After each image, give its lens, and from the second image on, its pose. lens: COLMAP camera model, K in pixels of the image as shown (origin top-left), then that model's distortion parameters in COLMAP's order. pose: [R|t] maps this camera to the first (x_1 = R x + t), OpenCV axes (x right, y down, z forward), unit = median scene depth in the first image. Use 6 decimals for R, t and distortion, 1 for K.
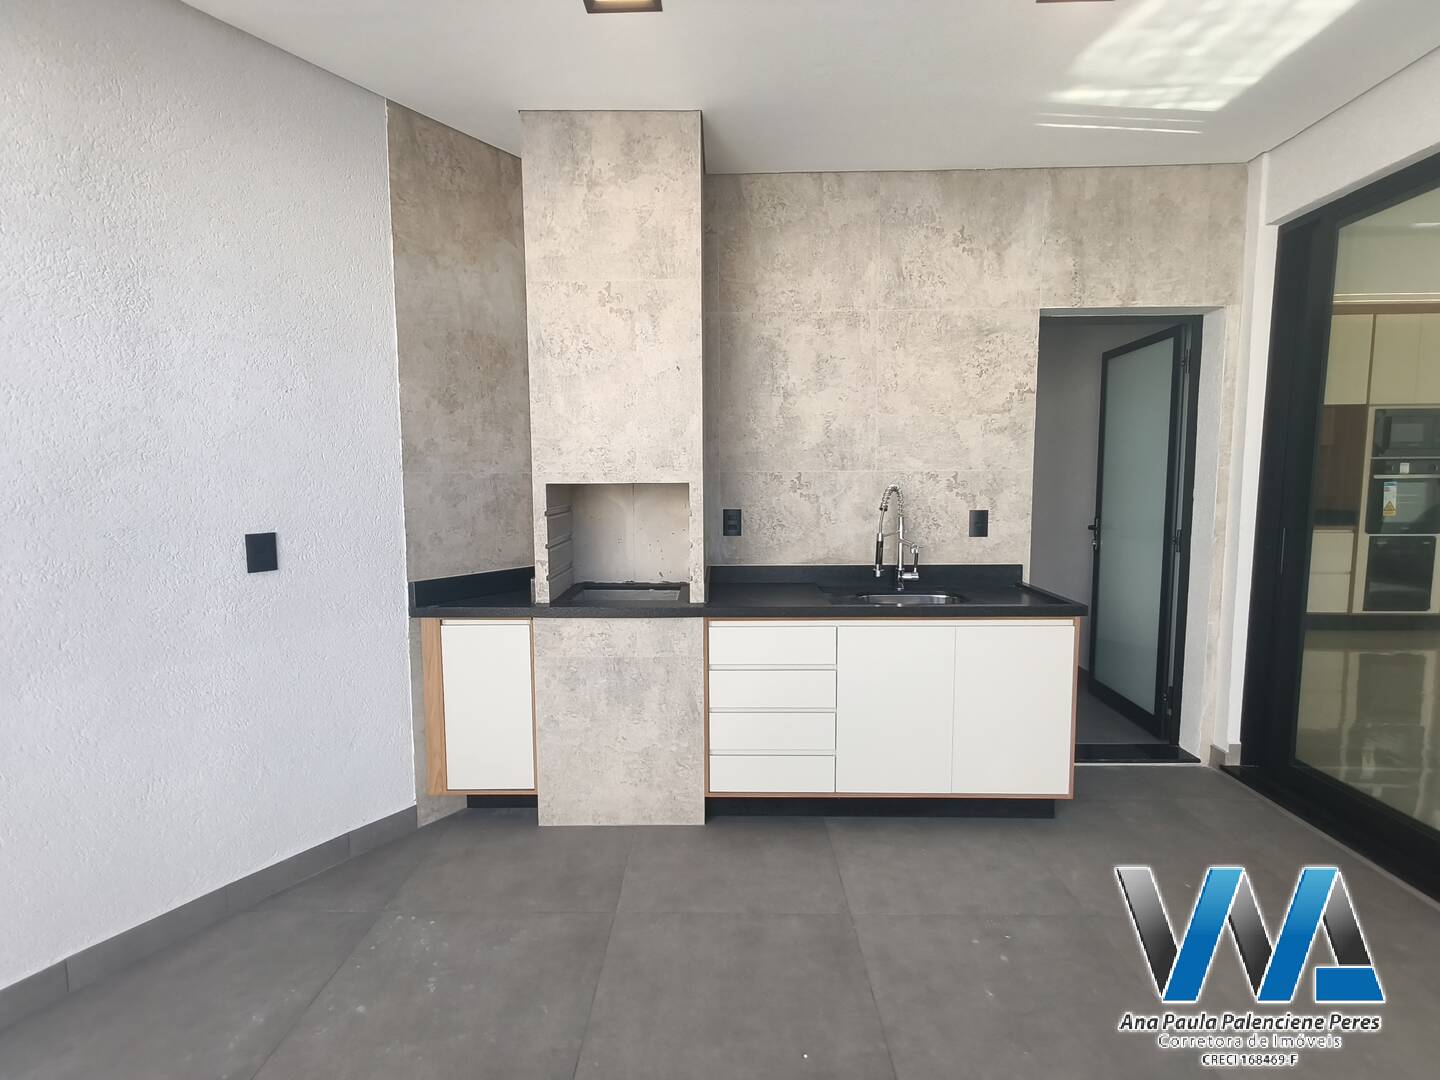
lens RADIAL K [[659.7, 0, 714.5], [0, 659.7, 536.2], [0, 0, 1]] dist [0.003872, 0.000222]
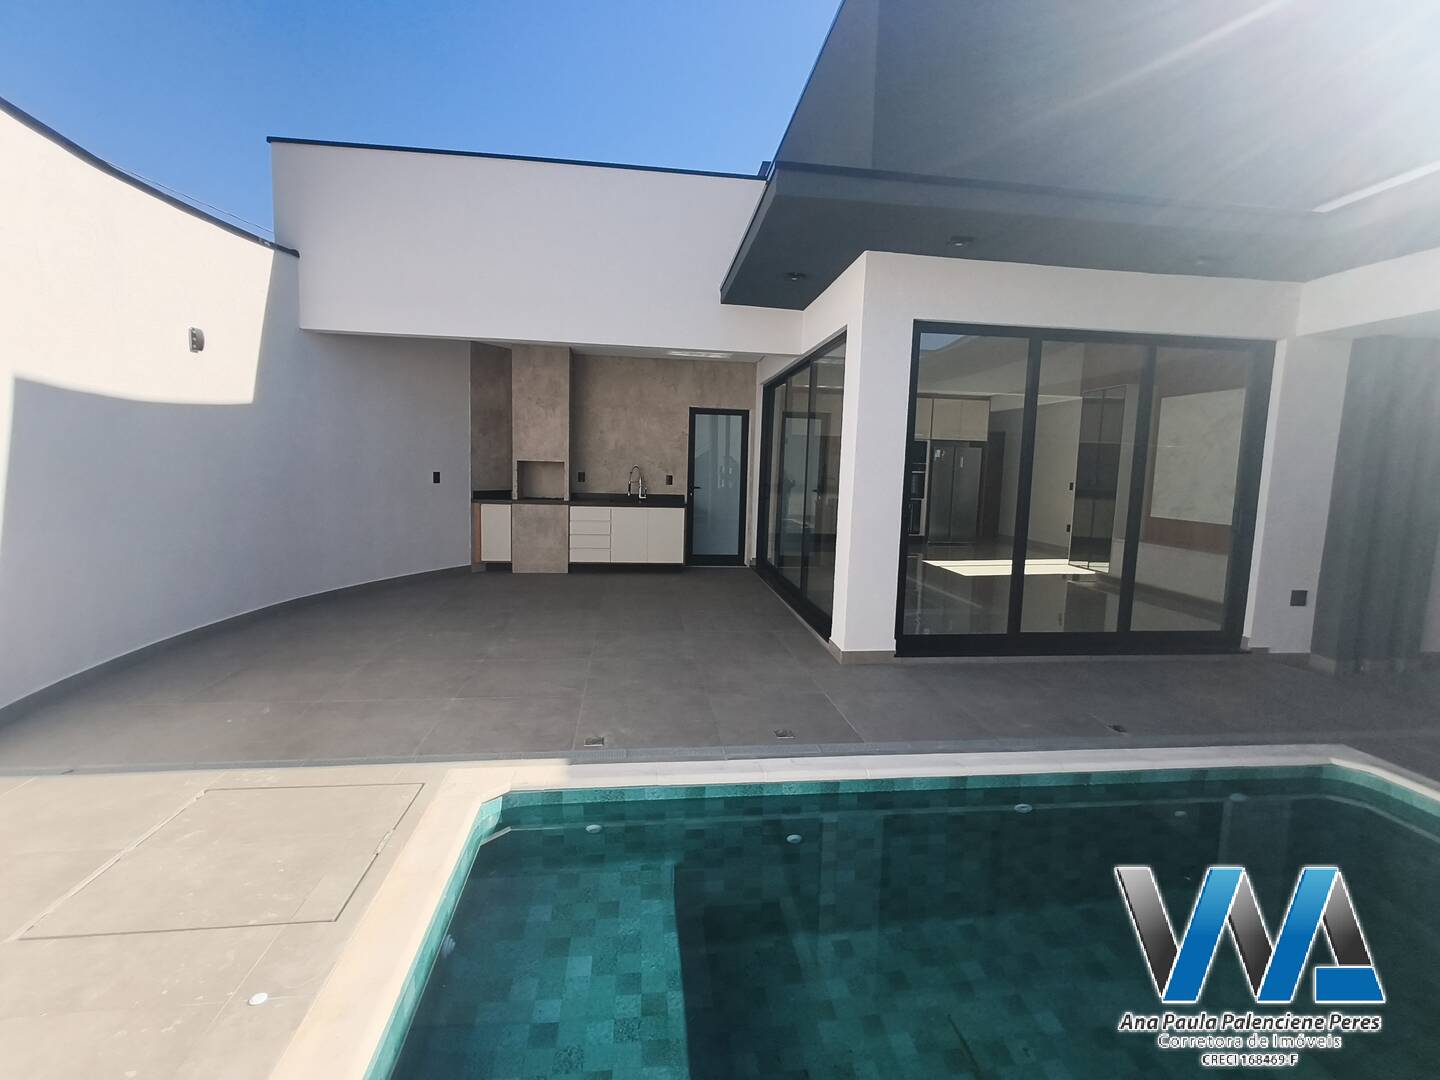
lens RADIAL K [[659.7, 0, 716.3], [0, 659.7, 535.5], [0, 0, 1]] dist [0.003872, 0.000222]
pose [[0.988926, 0.018893, 0.147201, 0.193919], [-0.021509, 0.999637, 0.016200, 0.177784], [-0.146842, -0.019187, 0.988974, -1.941010]]
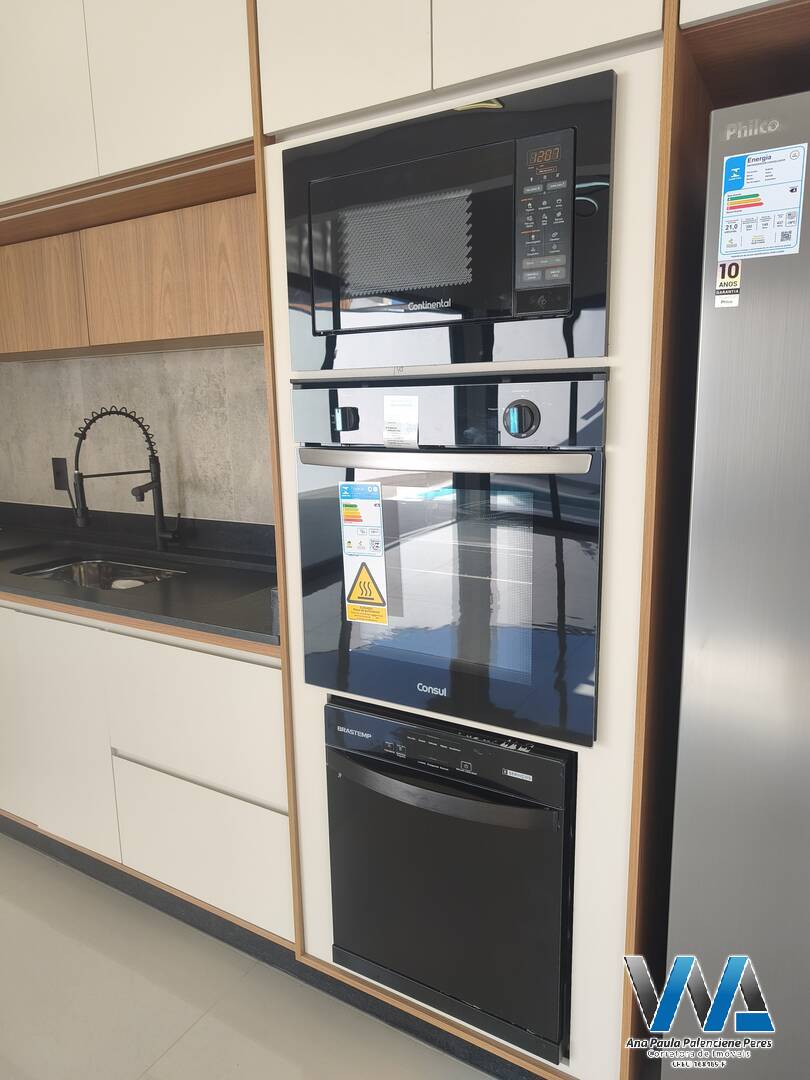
lens RADIAL K [[733.2, 0, 398.9], [0, 733.2, 536.3], [0, 0, 1]] dist [0.003878, -0.002517]
pose [[0.868947, 0.080387, -0.488333, 2.123398], [-0.029605, 0.993396, 0.110848, -0.167918], [0.494019, -0.081864, 0.865589, 1.449223]]
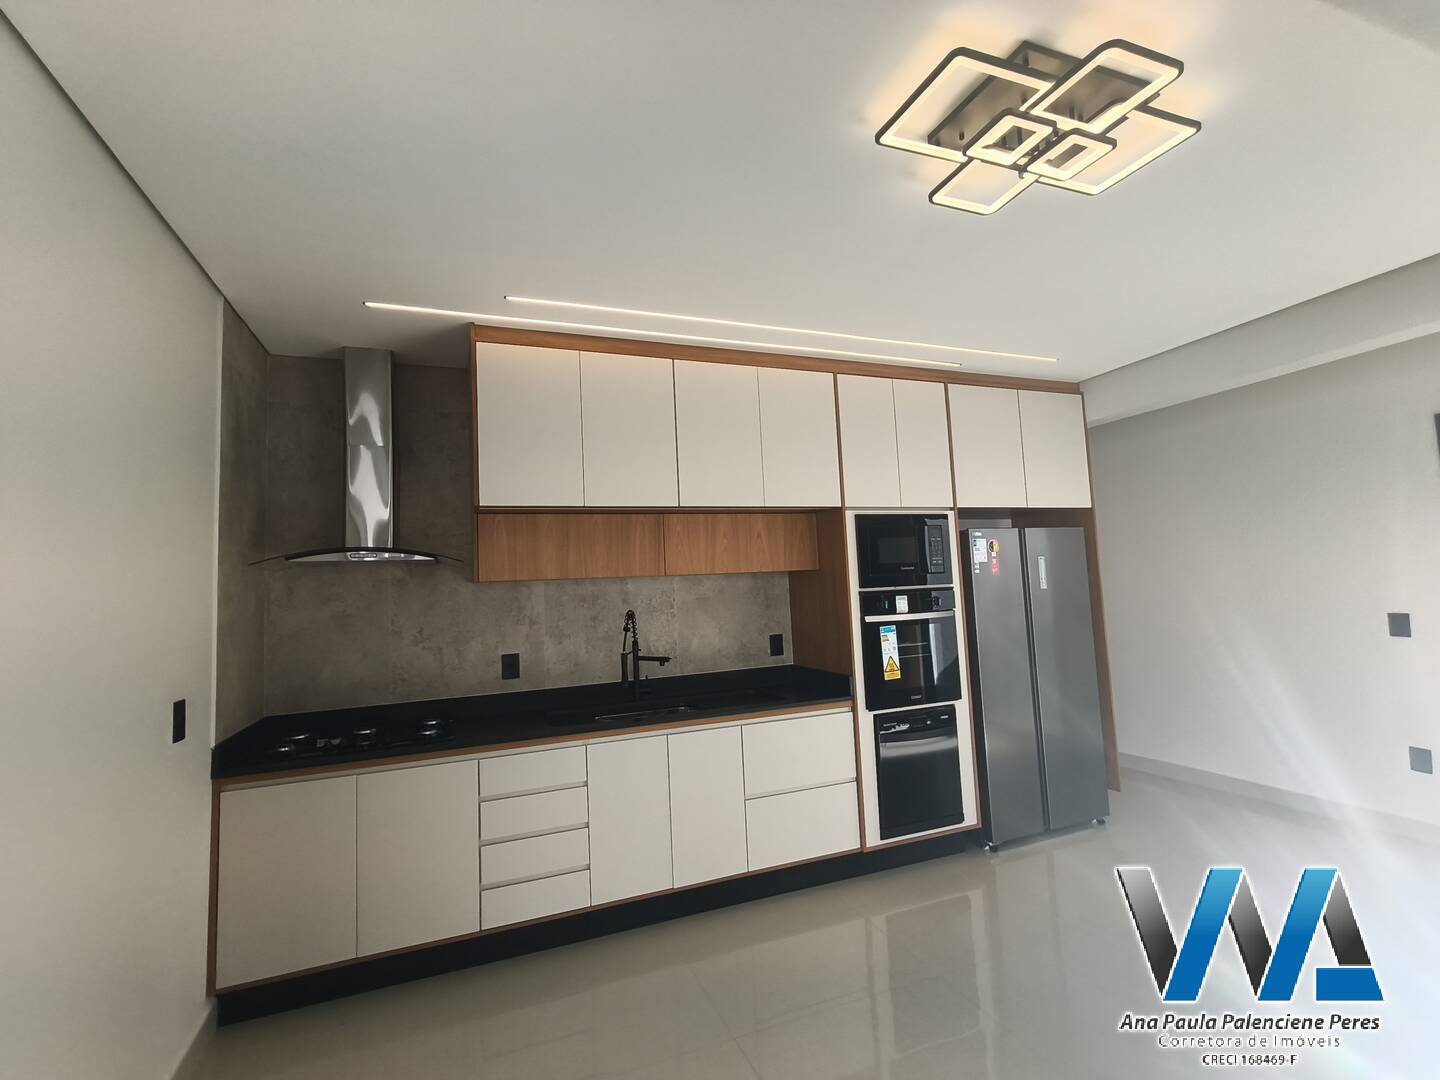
lens RADIAL K [[659.7, 0, 711.0], [0, 659.7, 540.4], [0, 0, 1]] dist [0.003872, 0.000222]
pose [[0.920722, -0.005231, 0.390185, 1.129792], [0.073026, 0.984555, -0.159120, -0.136865], [-0.383326, 0.174998, 0.906883, 0.868886]]
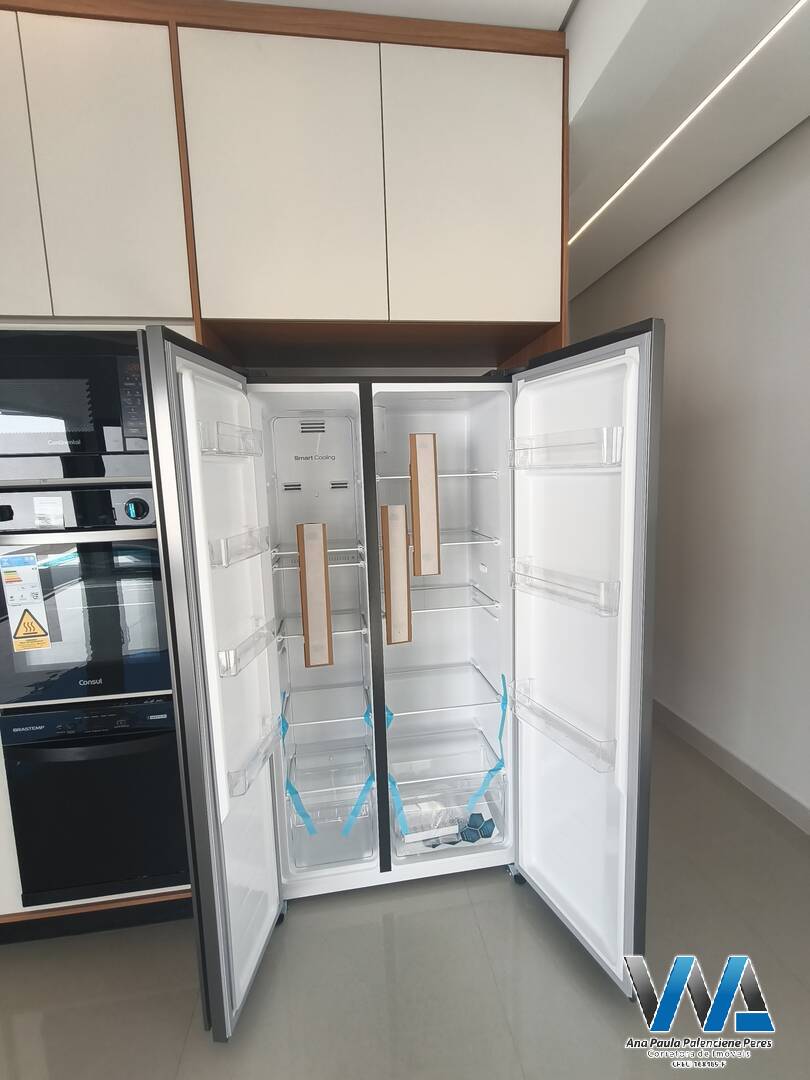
lens RADIAL K [[494.8, 0, 409.0], [0, 494.8, 534.8], [0, 0, 1]] dist [0.003872, 0.000222]
pose [[0.987590, -0.042096, 0.151306, 2.165344], [0.036861, 0.998626, 0.037242, -0.172699], [-0.152666, -0.031203, 0.987785, 1.325572]]
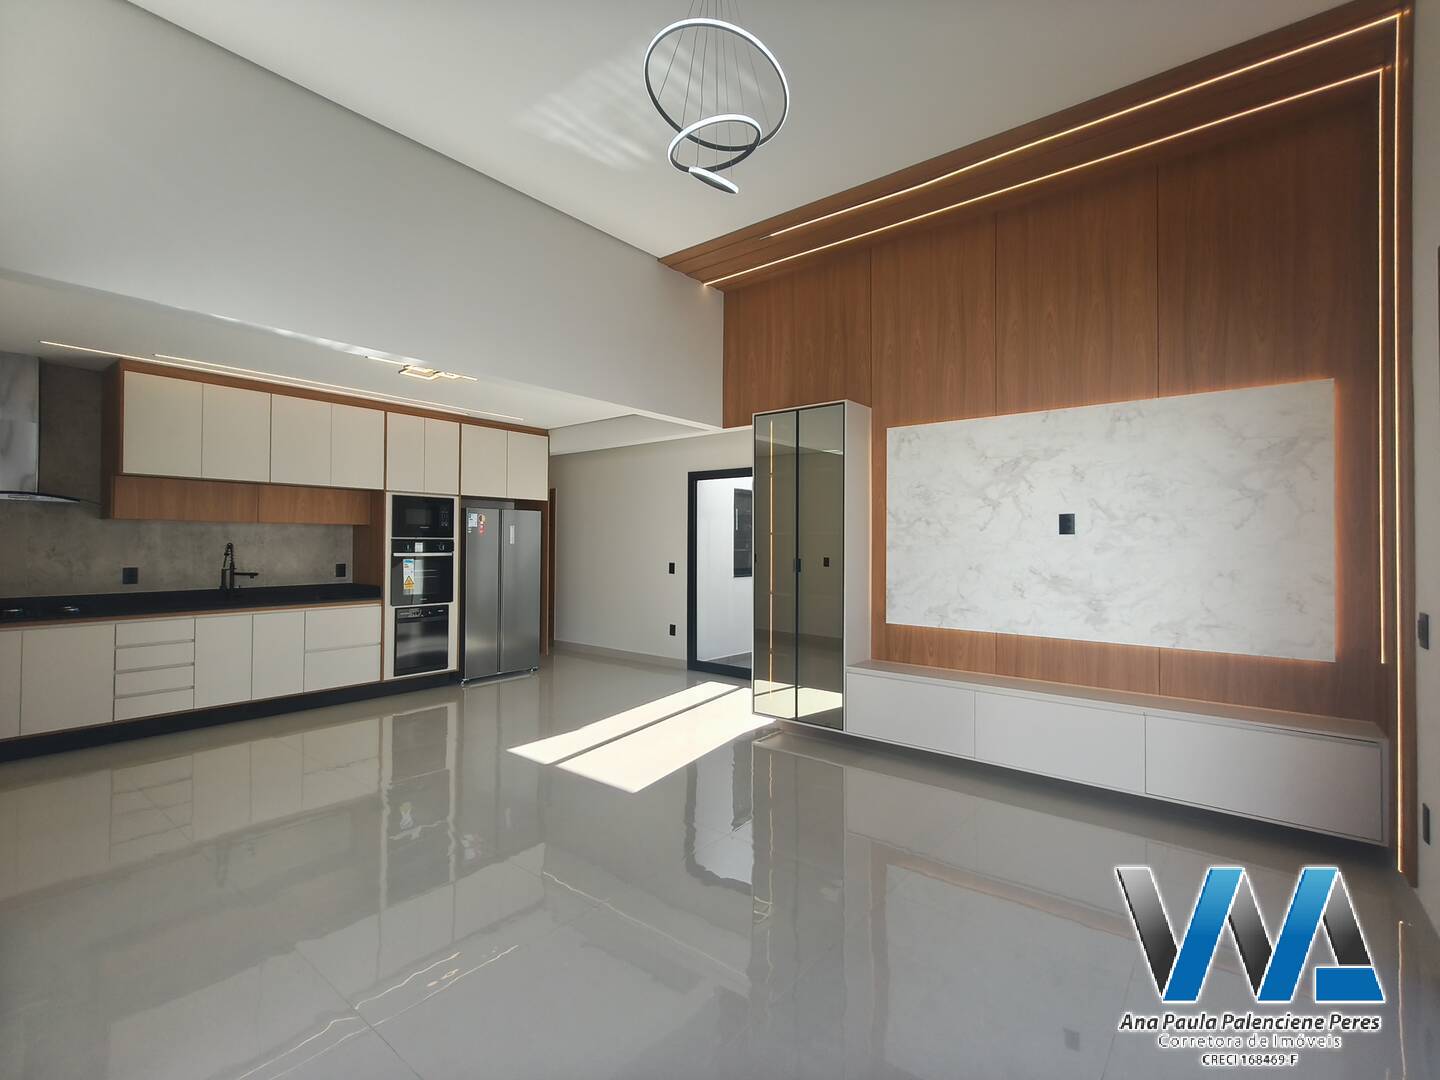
lens RADIAL K [[659.7, 0, 715.4], [0, 659.7, 533.9], [0, 0, 1]] dist [0.003872, 0.000222]
pose [[0.600832, 0.022692, 0.799053, 0.789845], [0.060937, 0.995388, -0.074088, -0.016652], [-0.797049, 0.093206, 0.596678, -0.185522]]
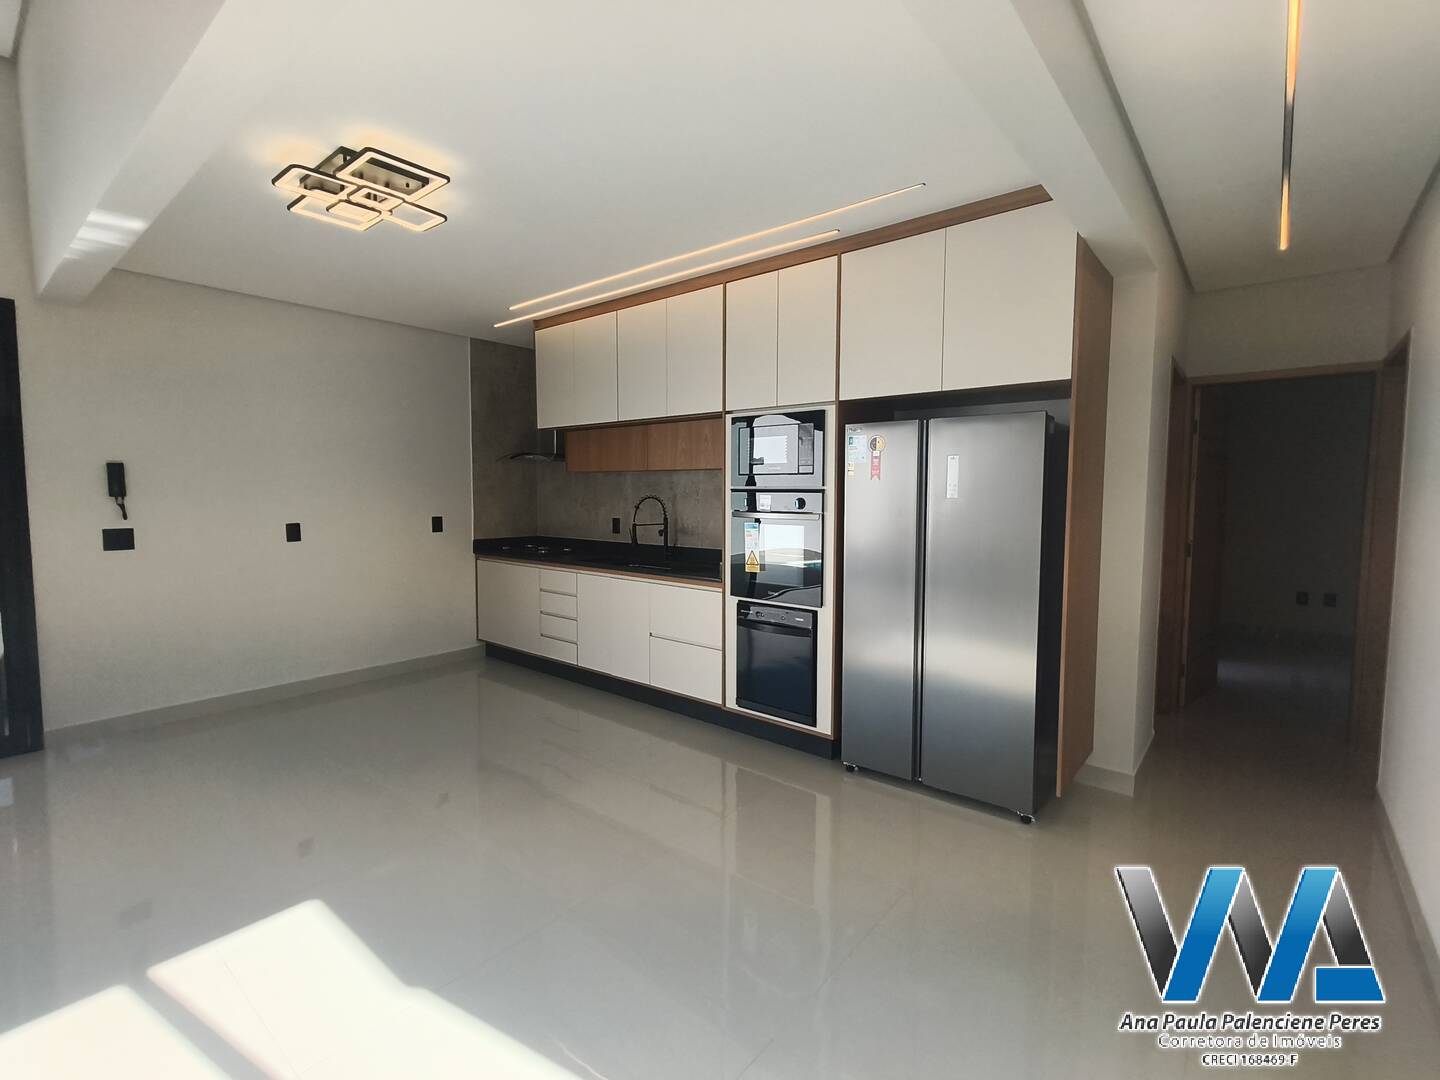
lens RADIAL K [[659.7, 0, 720.5], [0, 659.7, 542.4], [0, 0, 1]] dist [0.003872, 0.000222]
pose [[0.788371, 0.059628, -0.612303, 2.593215], [-0.063238, 0.997874, 0.015754, -0.129991], [0.611941, 0.026301, 0.790466, 0.817583]]
